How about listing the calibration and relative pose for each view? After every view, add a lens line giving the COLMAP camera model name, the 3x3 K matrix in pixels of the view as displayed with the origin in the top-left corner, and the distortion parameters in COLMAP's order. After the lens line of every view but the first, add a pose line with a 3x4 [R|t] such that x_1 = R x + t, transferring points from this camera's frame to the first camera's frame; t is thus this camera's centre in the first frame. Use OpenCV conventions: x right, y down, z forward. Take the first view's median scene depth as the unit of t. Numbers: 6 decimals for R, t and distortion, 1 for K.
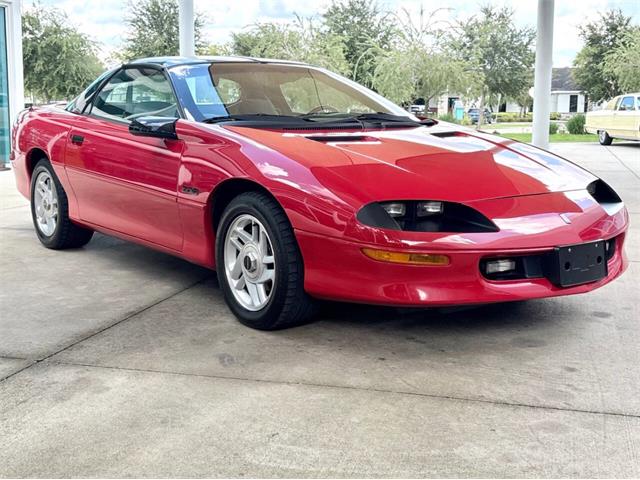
lens RADIAL K [[866.9, 0, 324.1], [0, 866.9, 238.3], [0, 0, 1]] dist [-0.013455, 0.000000]
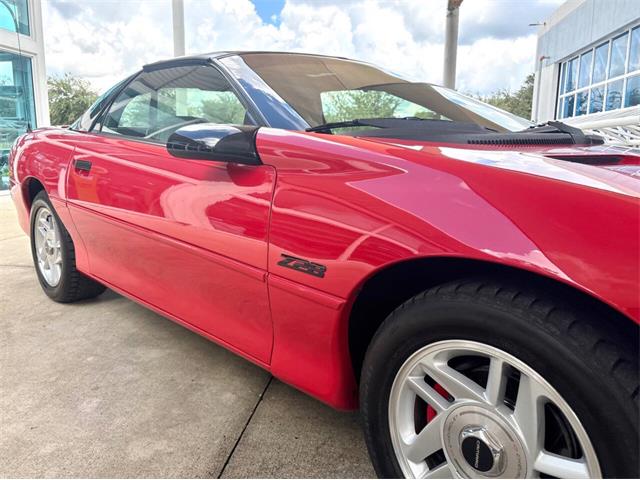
lens RADIAL K [[517.4, 0, 305.8], [0, 517.4, 246.8], [0, 0, 1]] dist [-0.003135, 0.002952]
pose [[0.995394, -0.017322, 0.094294, -0.170954], [0.013663, 0.999133, 0.039316, -0.074097], [-0.094894, -0.037847, 0.994768, 0.667101]]
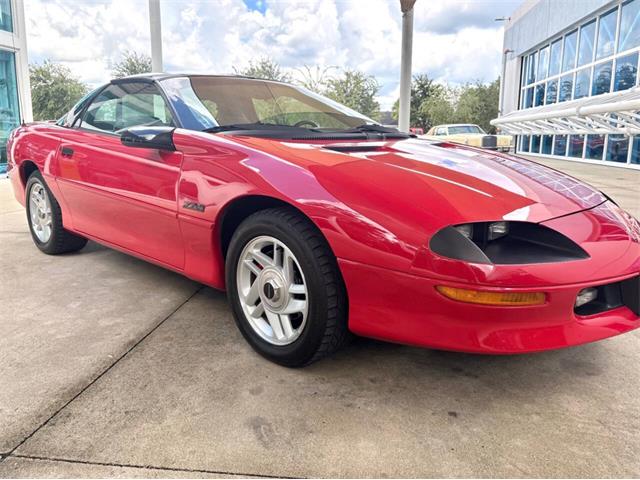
lens RADIAL K [[517.4, 0, 322.4], [0, 517.4, 236.0], [0, 0, 1]] dist [-0.003135, 0.002952]
pose [[0.988169, -0.026251, 0.151106, -0.098897], [0.019820, 0.998839, 0.043907, -0.043074], [-0.152084, -0.040393, 0.987542, 0.419733]]
